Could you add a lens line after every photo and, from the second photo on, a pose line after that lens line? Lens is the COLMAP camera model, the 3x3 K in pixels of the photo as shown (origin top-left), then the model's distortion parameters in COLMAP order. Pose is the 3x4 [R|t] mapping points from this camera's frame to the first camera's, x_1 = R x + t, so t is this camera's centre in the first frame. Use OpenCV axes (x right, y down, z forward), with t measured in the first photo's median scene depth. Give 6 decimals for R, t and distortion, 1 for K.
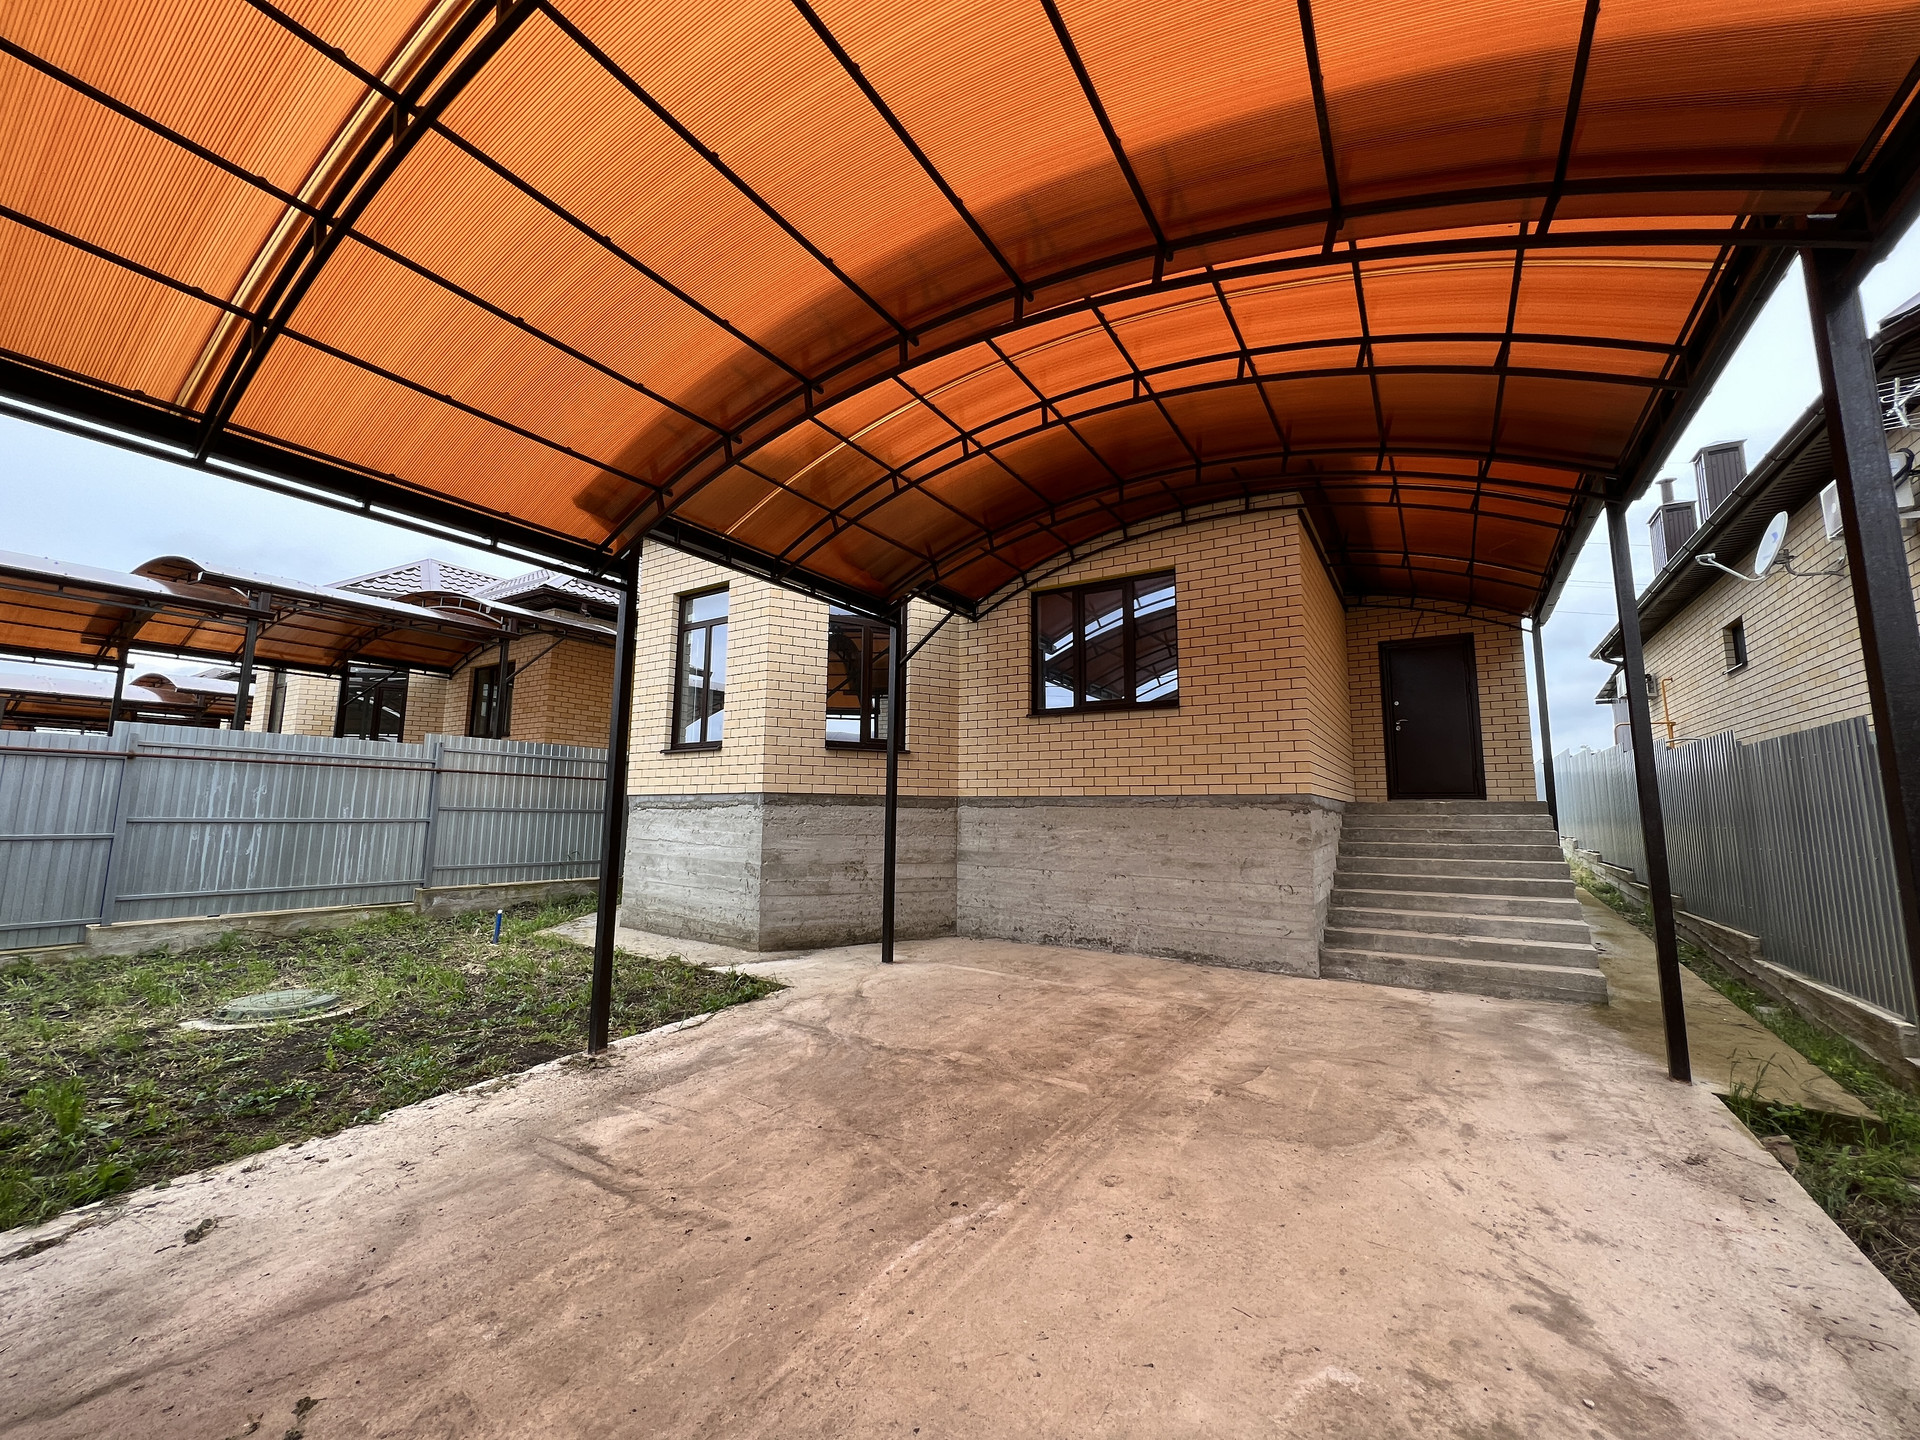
lens RADIAL K [[766.4, 0, 952.2], [0, 766.4, 717.3], [0, 0, 1]] dist [-0.001121, 0.000763]
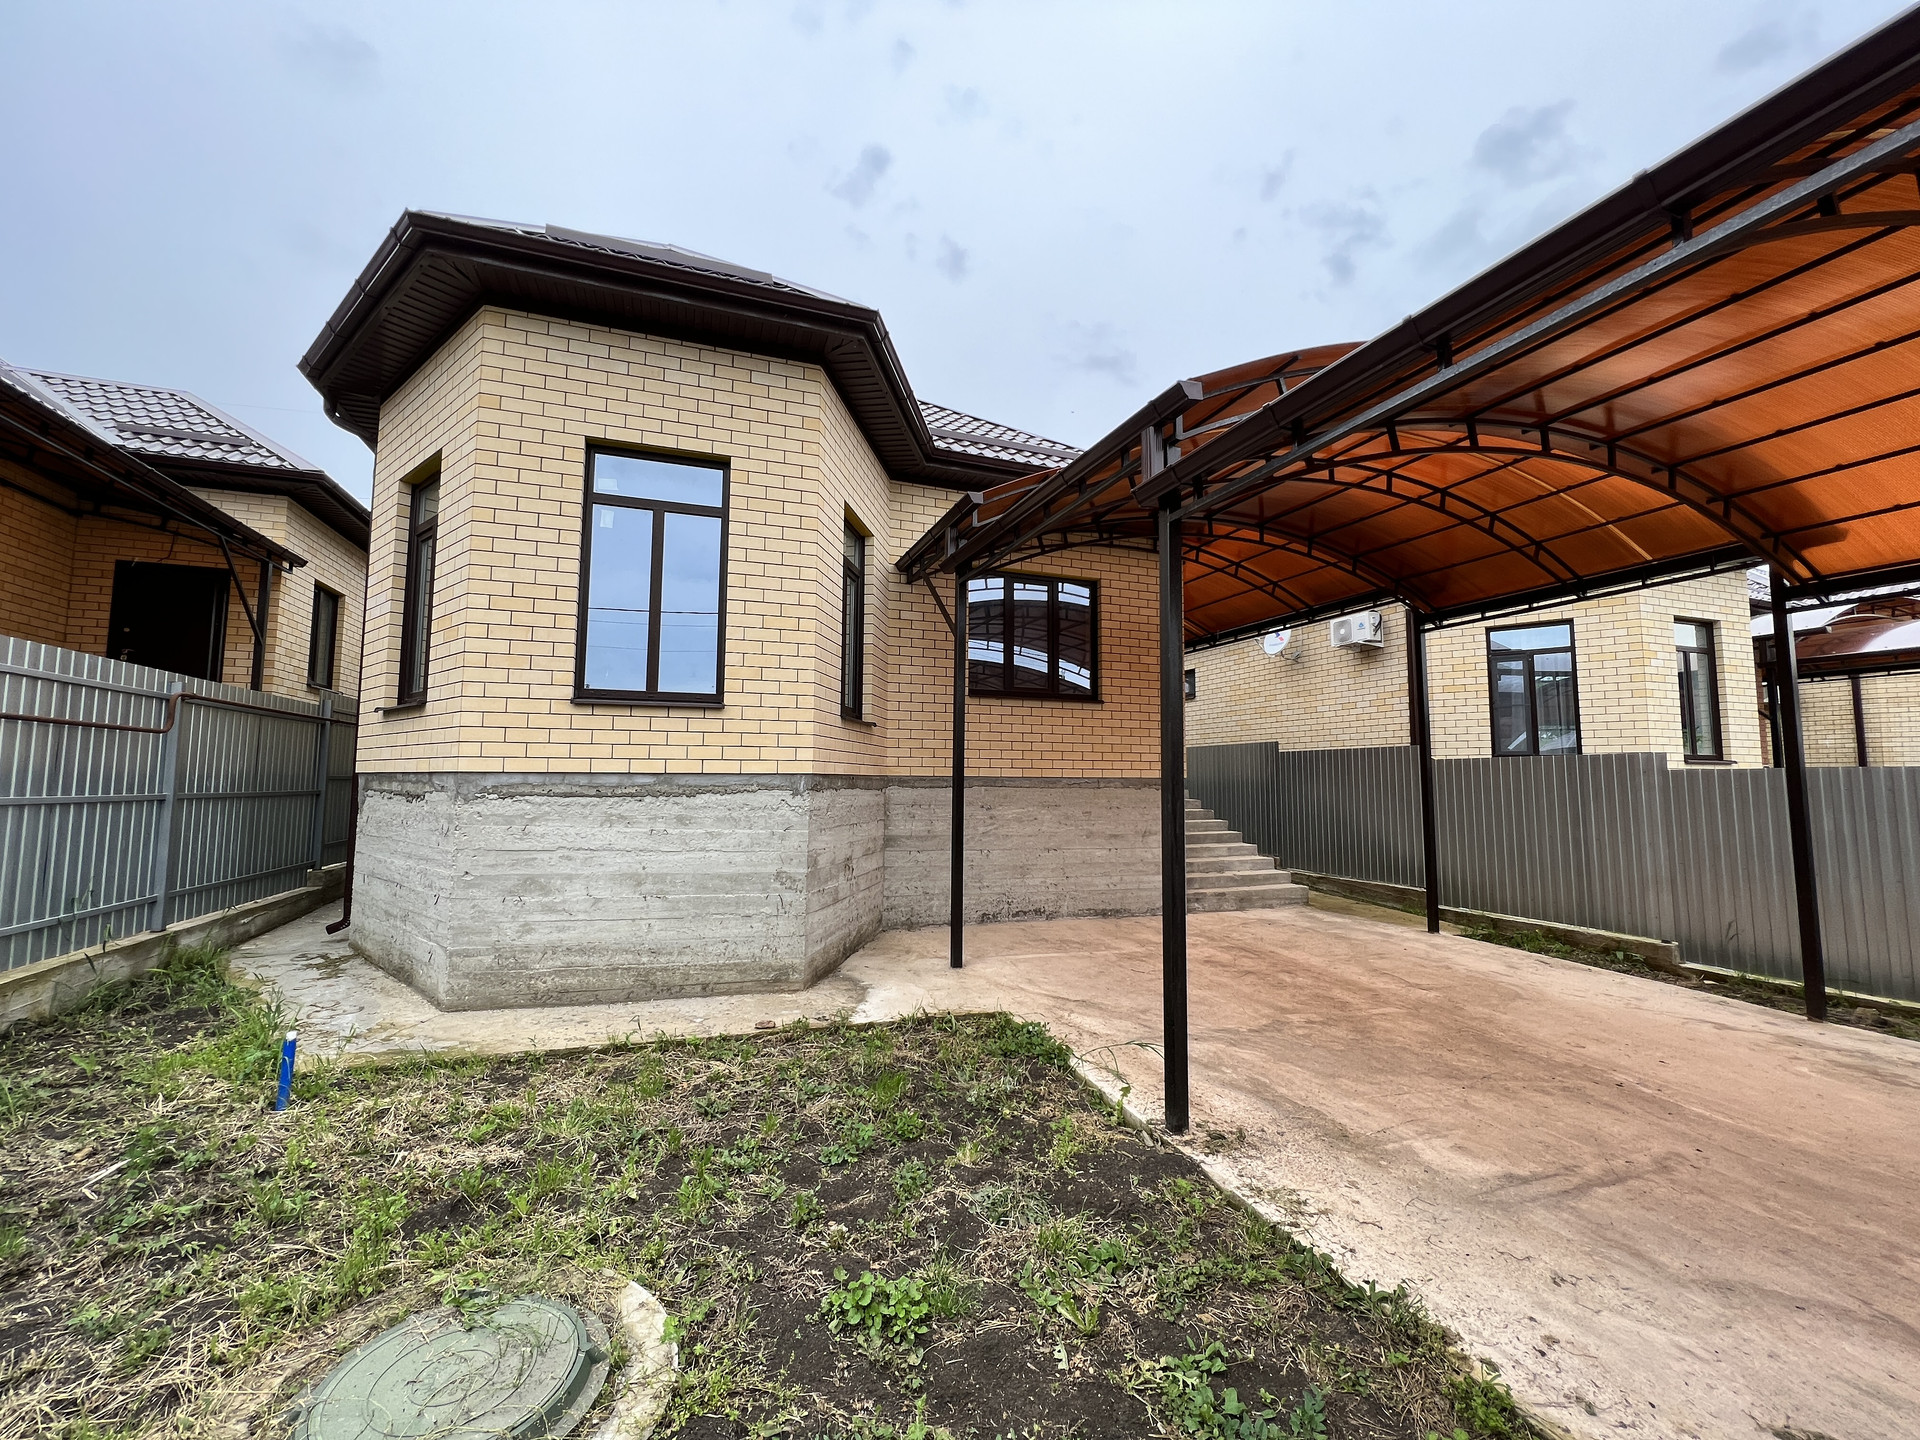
lens RADIAL K [[766.4, 0, 959.6], [0, 766.4, 713.3], [0, 0, 1]] dist [-0.001121, 0.000763]
pose [[0.603022, 0.065562, 0.795026, -1.213276], [-0.103738, 0.994599, -0.003336, 0.046321], [-0.790950, -0.080463, 0.606567, 0.729838]]
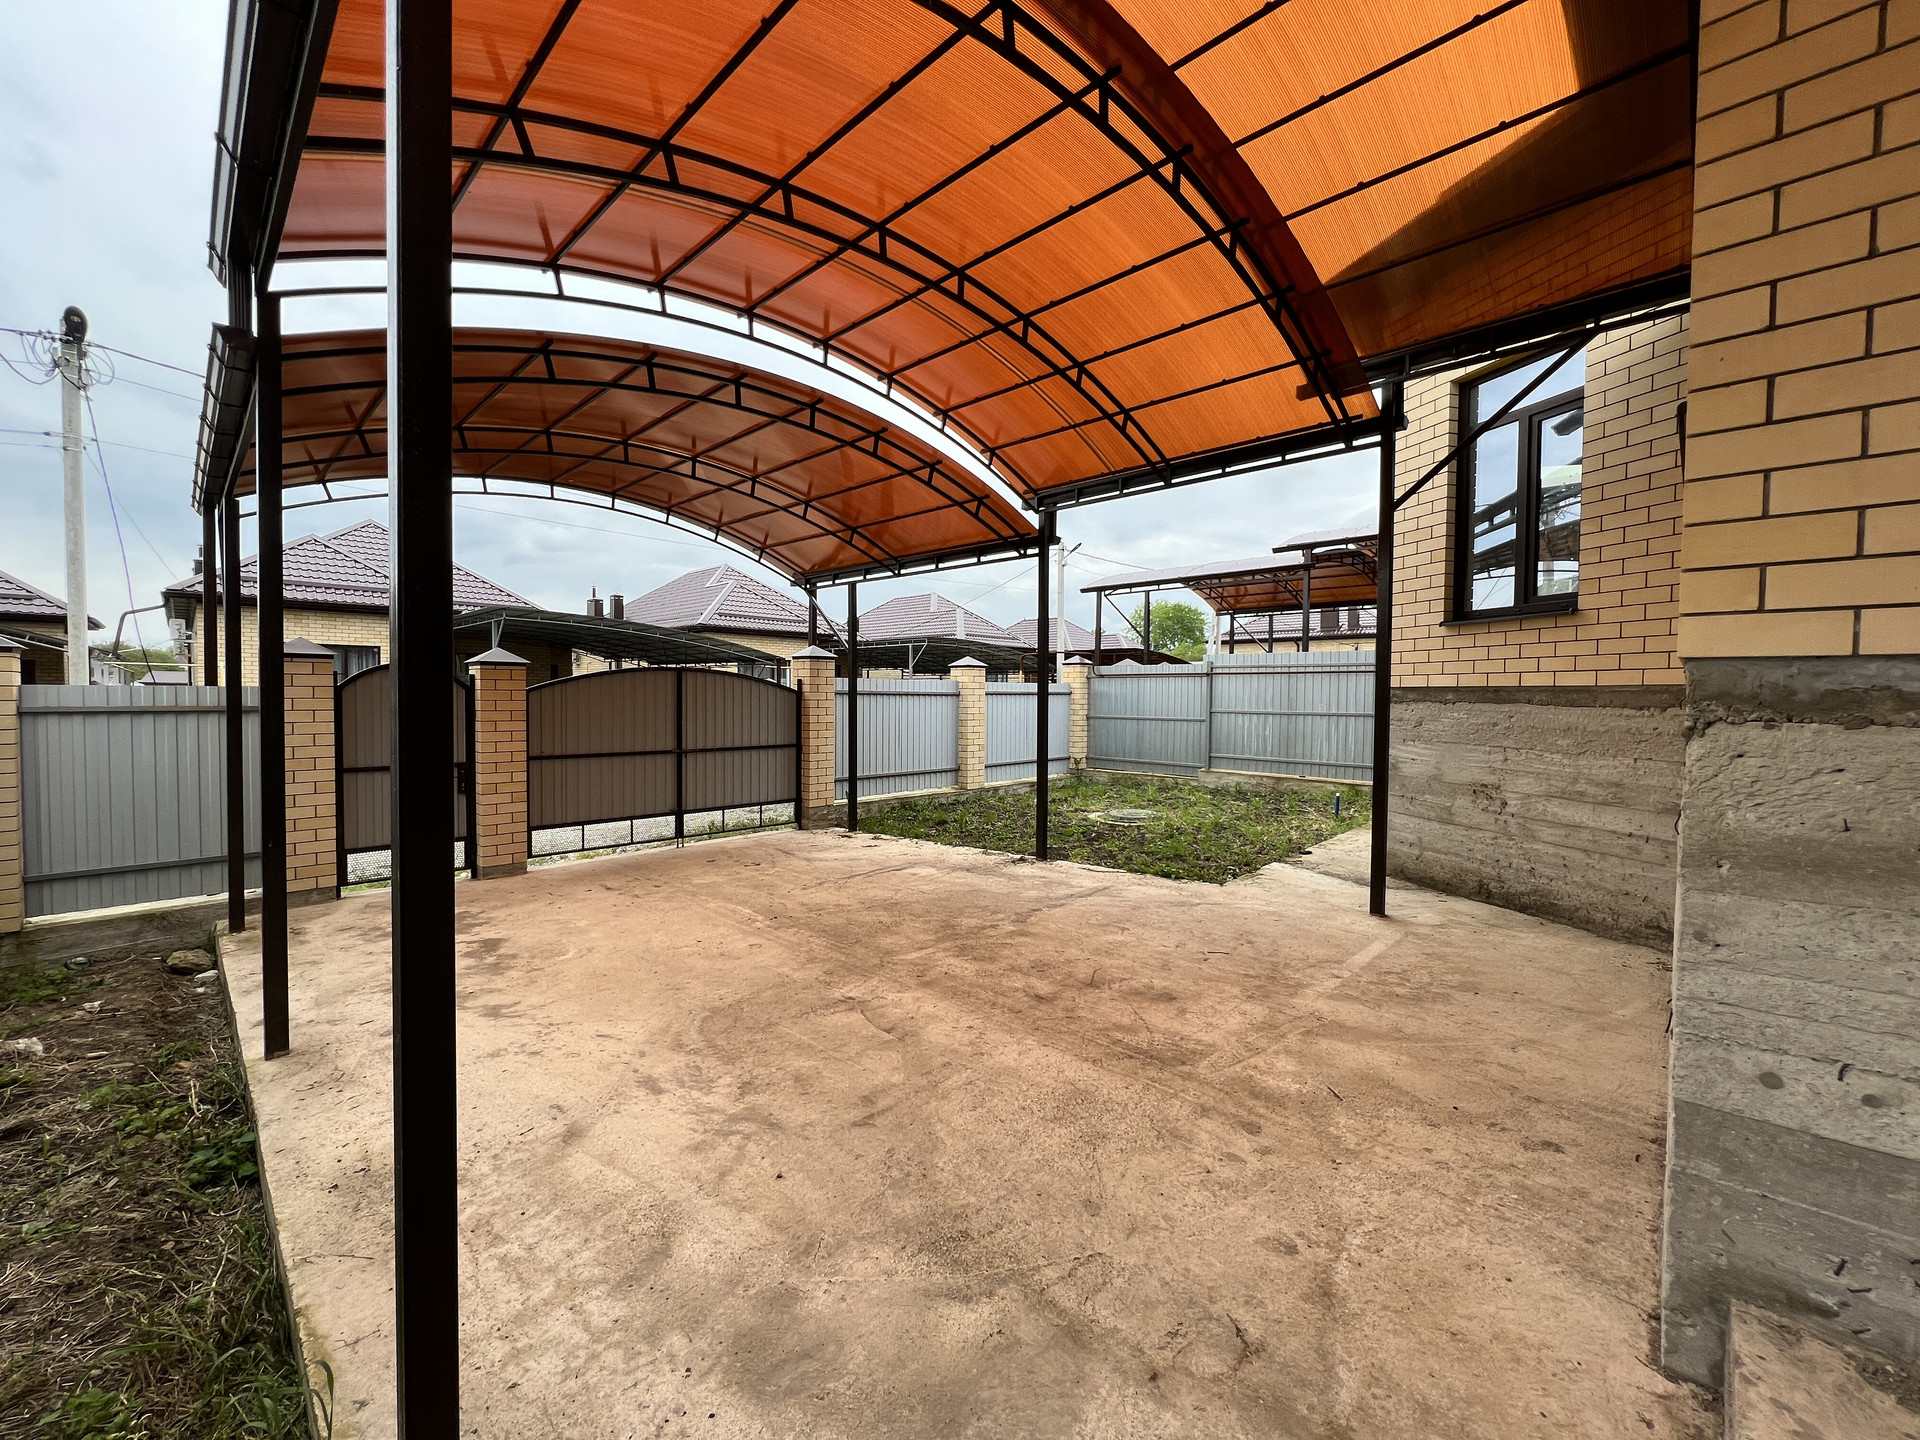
lens RADIAL K [[766.4, 0, 962.9], [0, 766.4, 717.6], [0, 0, 1]] dist [-0.001121, 0.000763]
pose [[-0.207179, 0.019065, -0.978117, 1.084164], [0.116257, 0.993205, -0.005266, 0.133804], [0.971371, -0.114804, -0.207988, 1.185546]]
